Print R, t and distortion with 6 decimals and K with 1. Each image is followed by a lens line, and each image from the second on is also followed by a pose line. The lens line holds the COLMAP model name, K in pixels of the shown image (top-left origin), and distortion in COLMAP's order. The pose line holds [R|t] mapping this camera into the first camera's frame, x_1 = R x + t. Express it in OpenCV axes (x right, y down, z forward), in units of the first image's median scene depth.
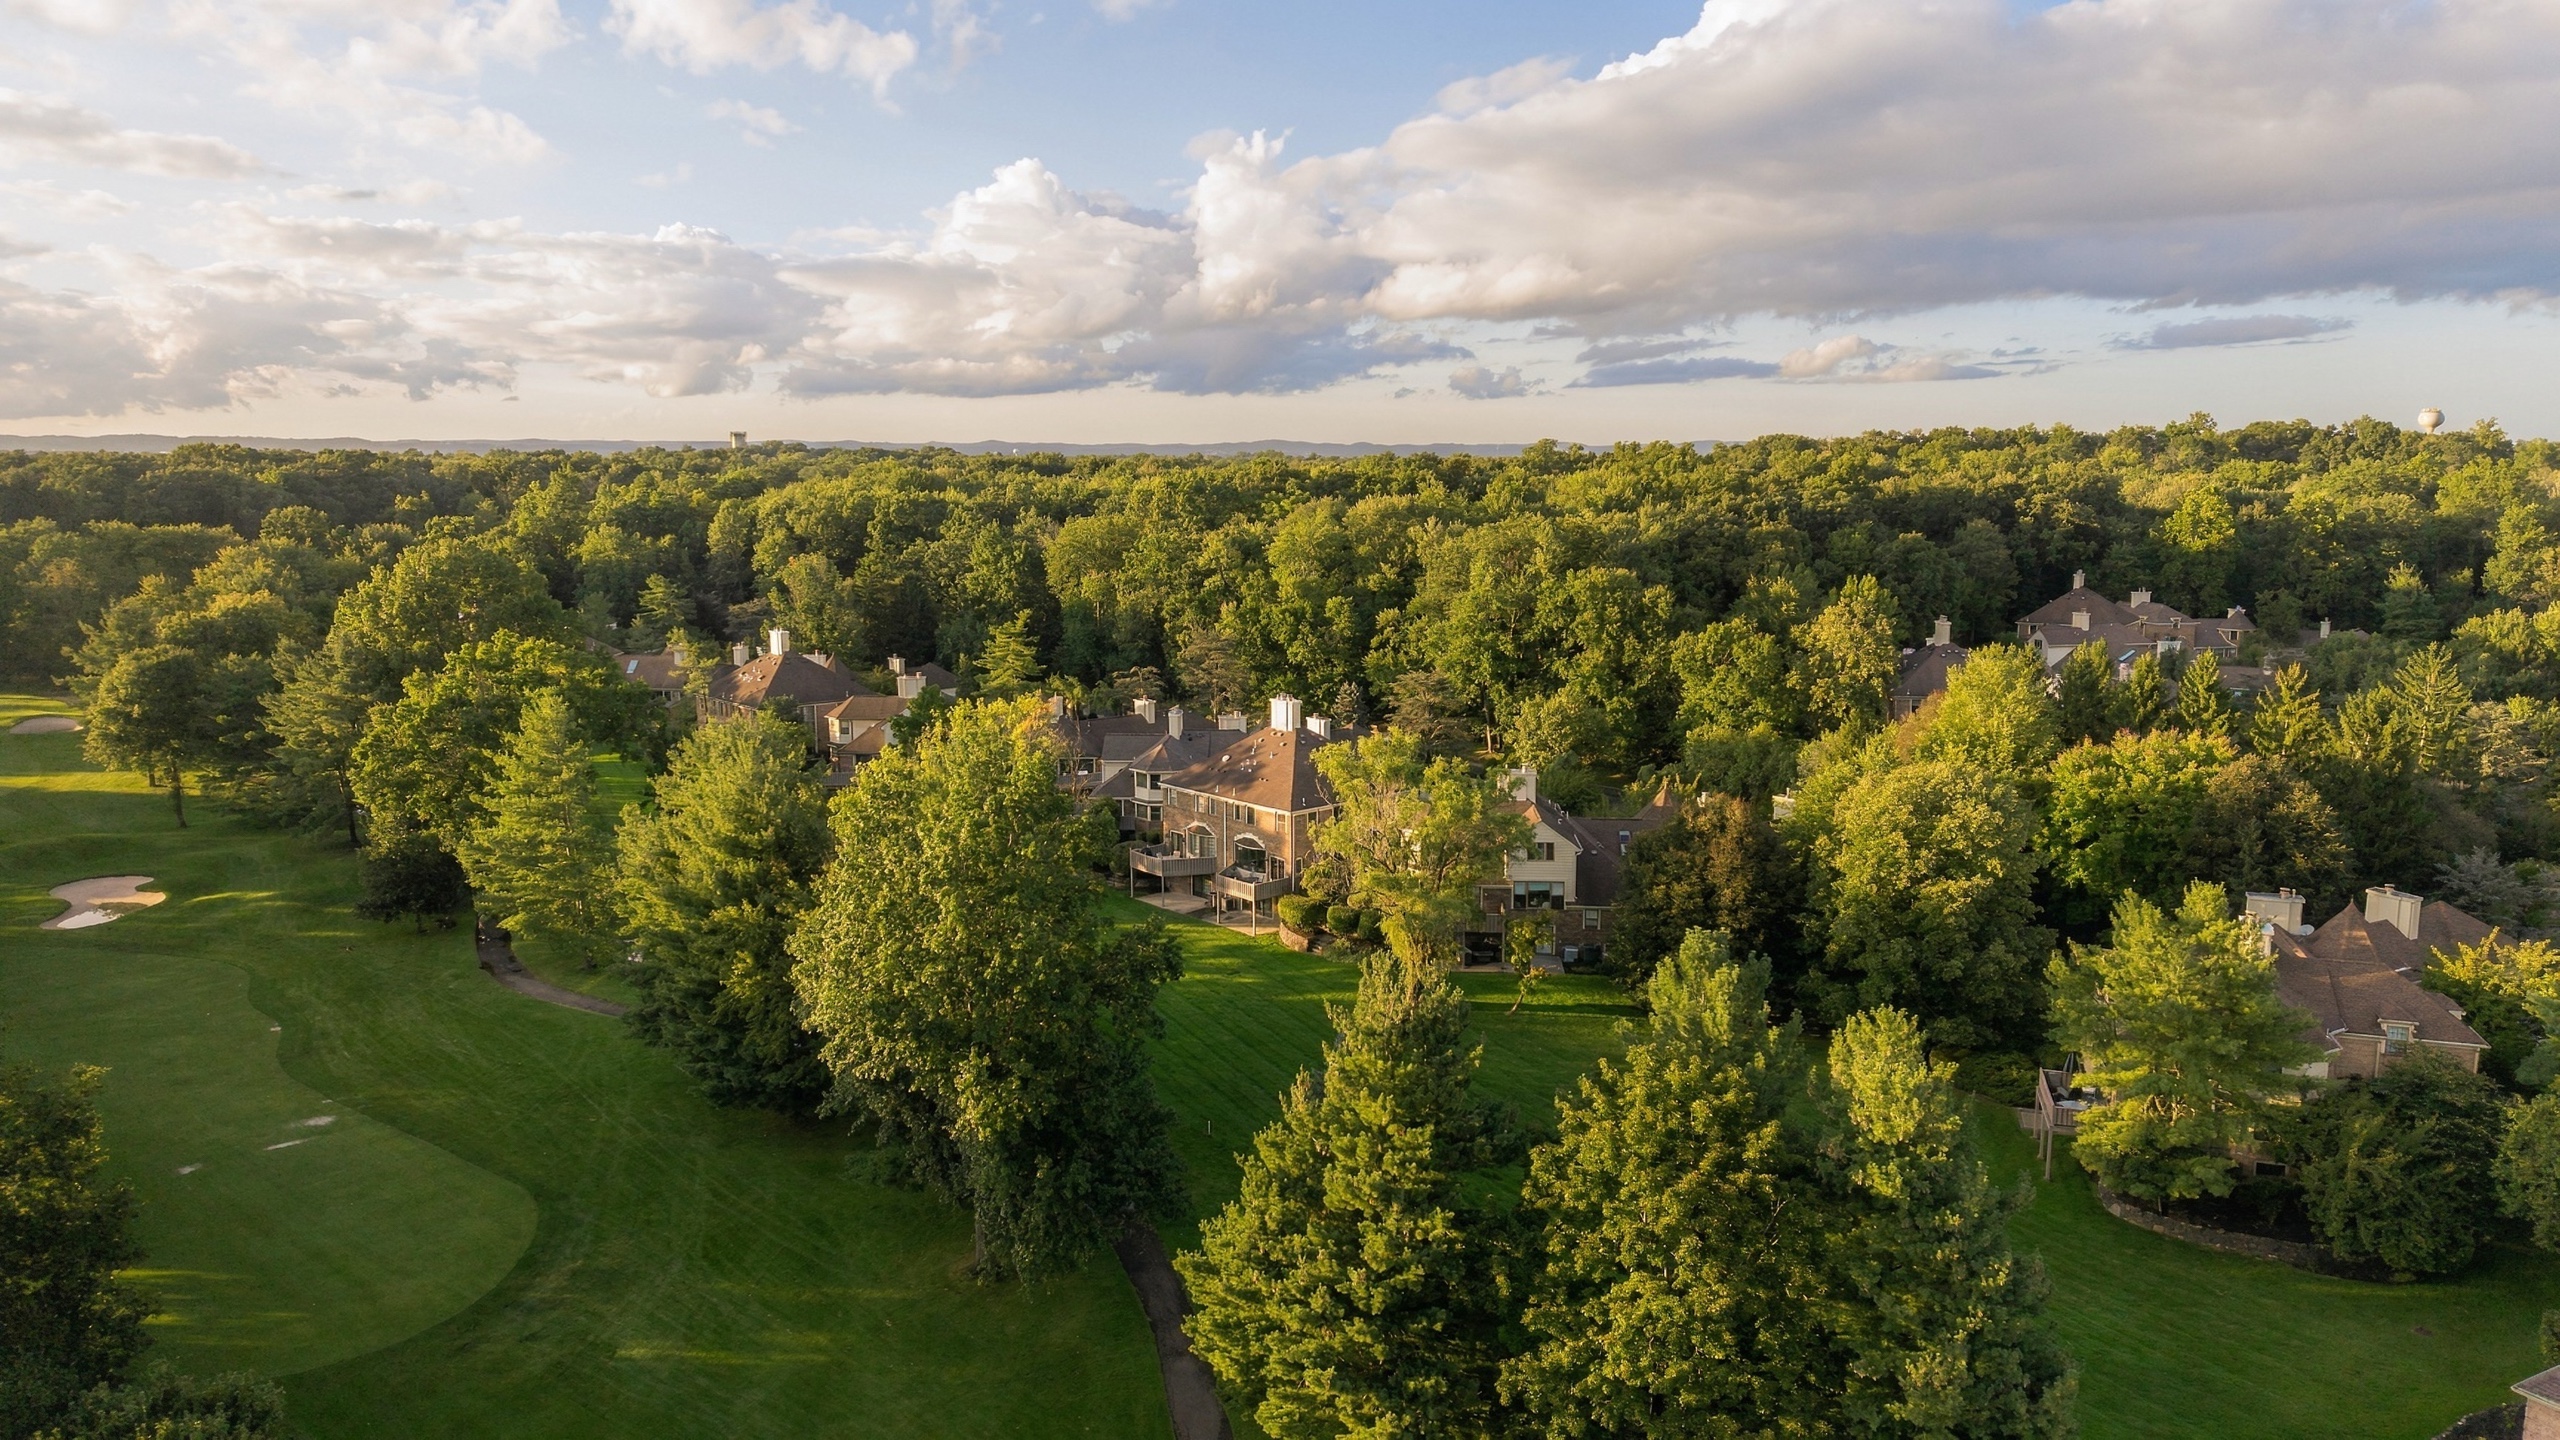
lens RADIAL K [[1662.3, 0, 1280.0], [0, 1662.3, 720.0], [0, 0, 1]] dist [-0.032822, -0.000868]
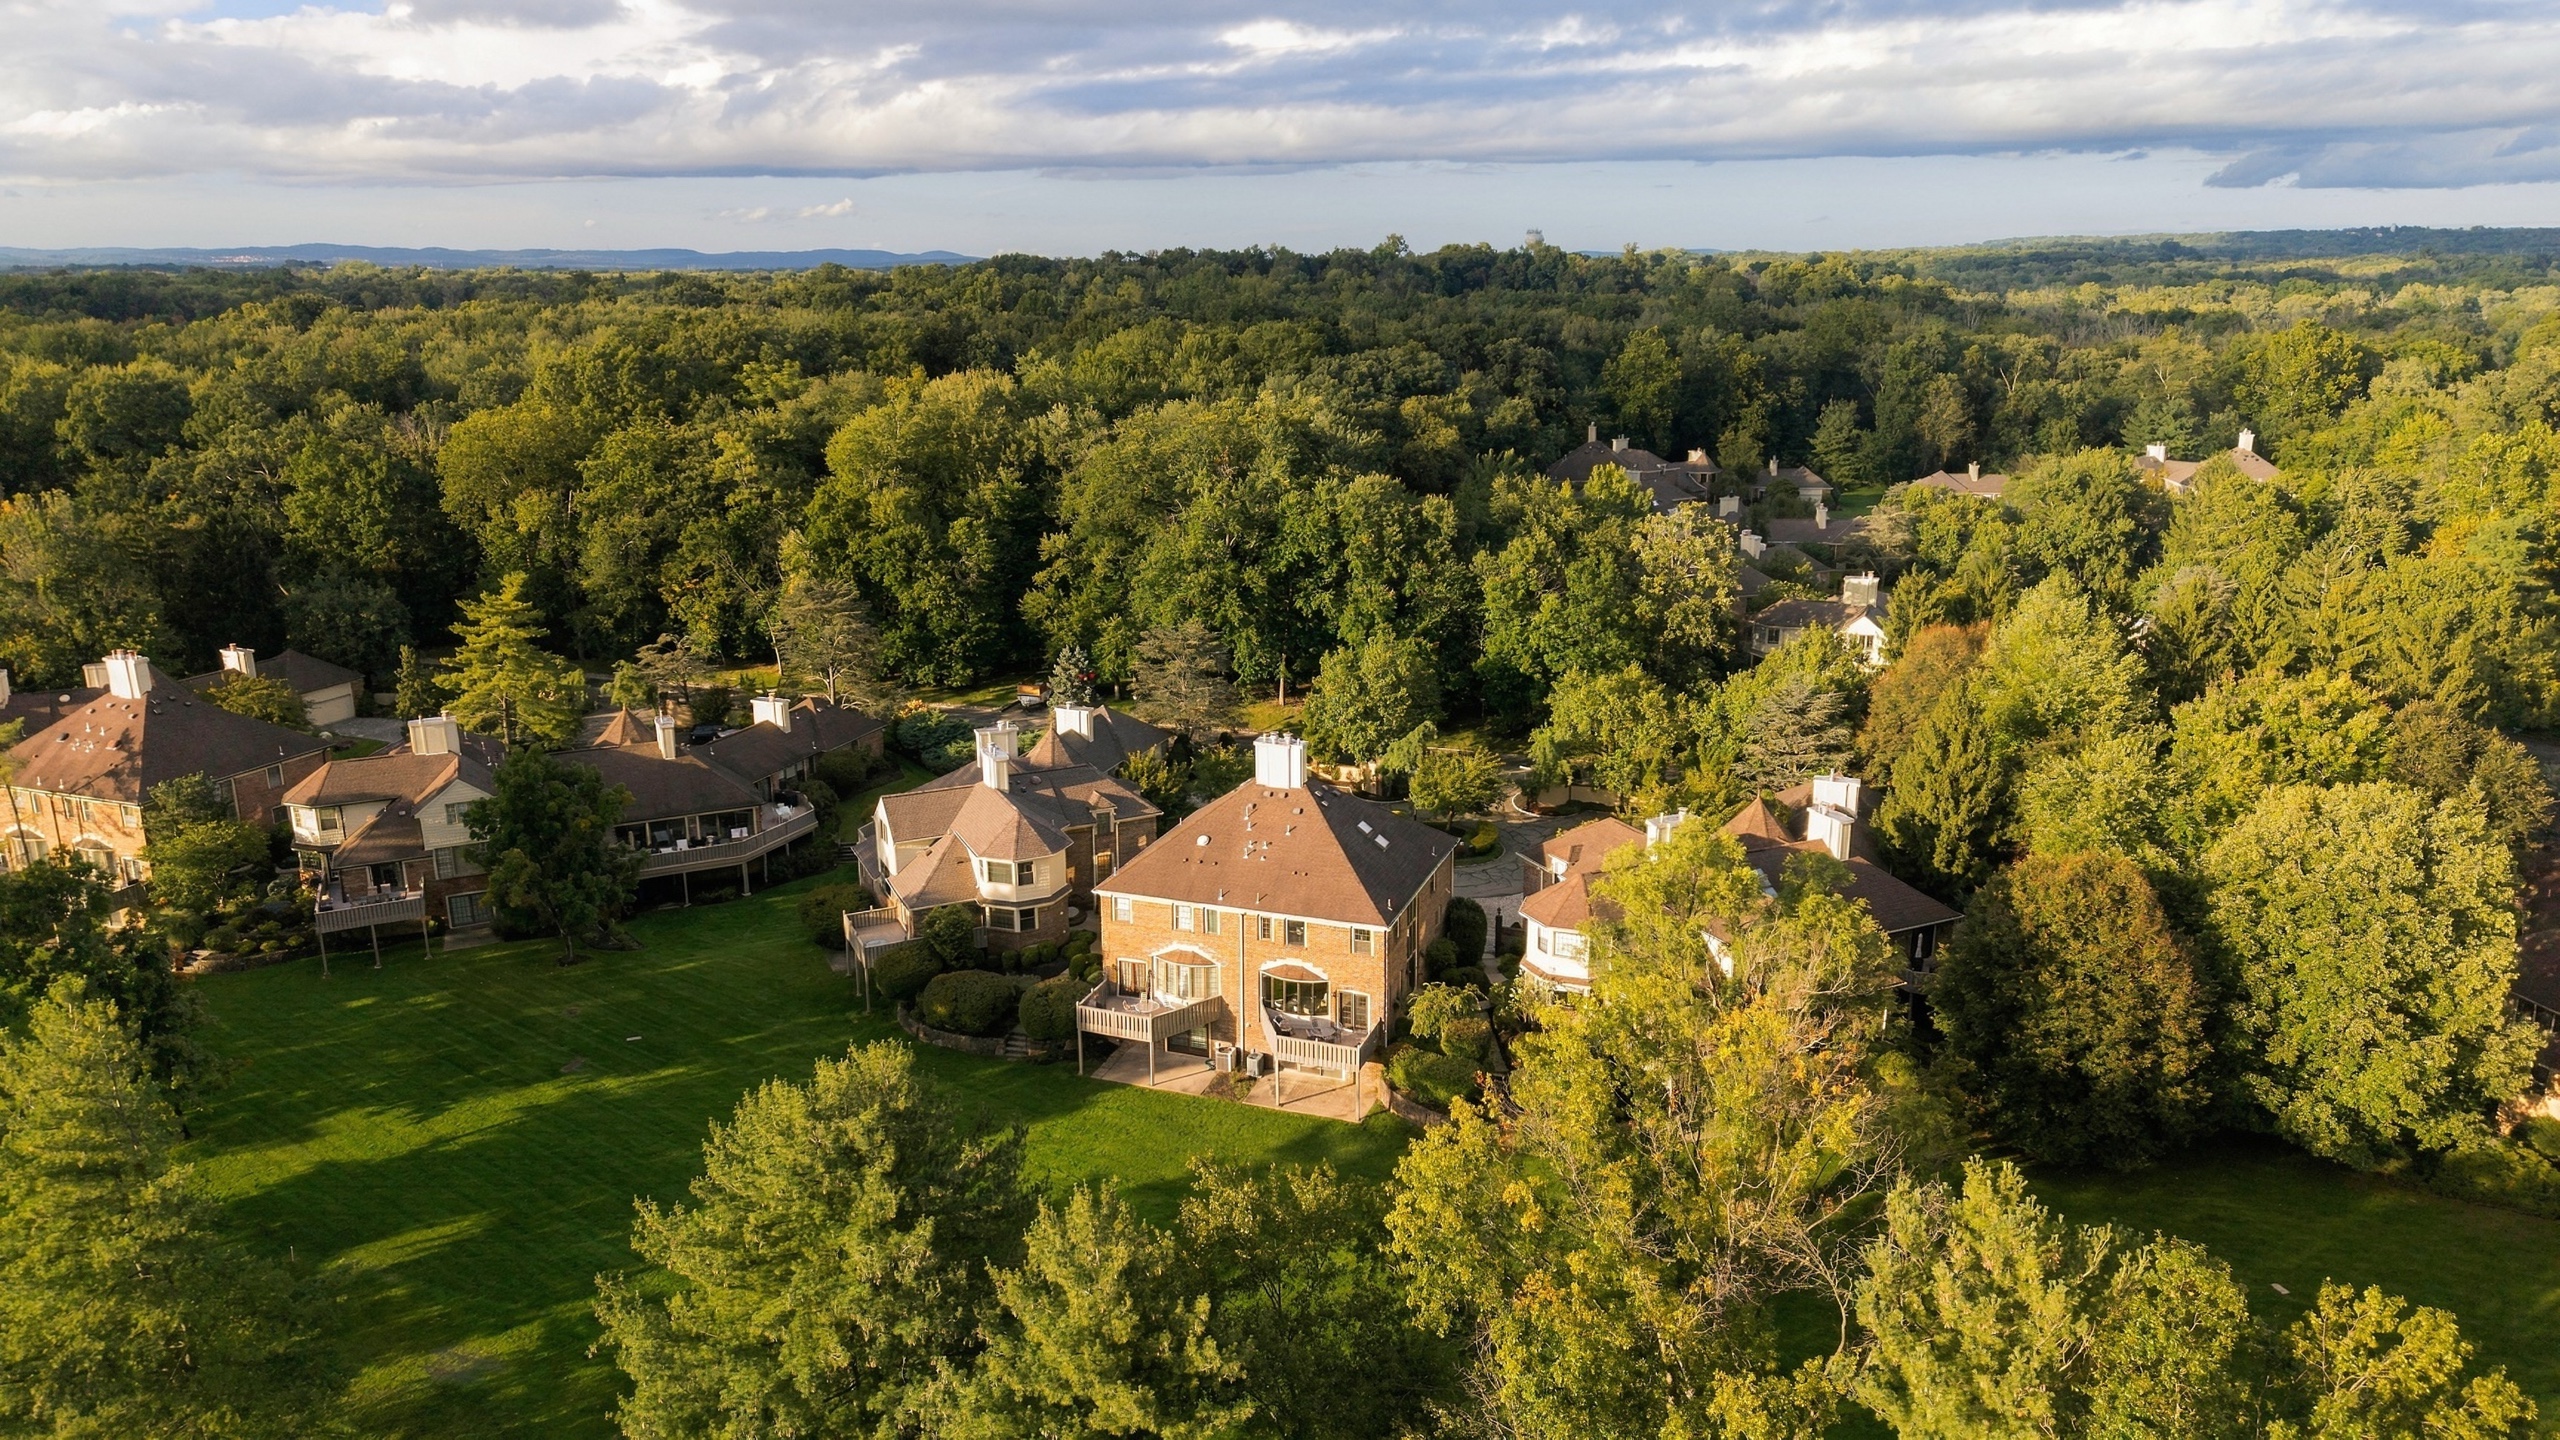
lens RADIAL K [[1662.3, 0, 1280.0], [0, 1662.3, 720.0], [0, 0, 1]] dist [-0.032822, -0.000868]
pose [[0.871670, -0.125176, 0.473838, -0.237941], [0.072295, 0.989097, 0.128301, -0.081692], [-0.484731, -0.077581, 0.871216, 0.318987]]
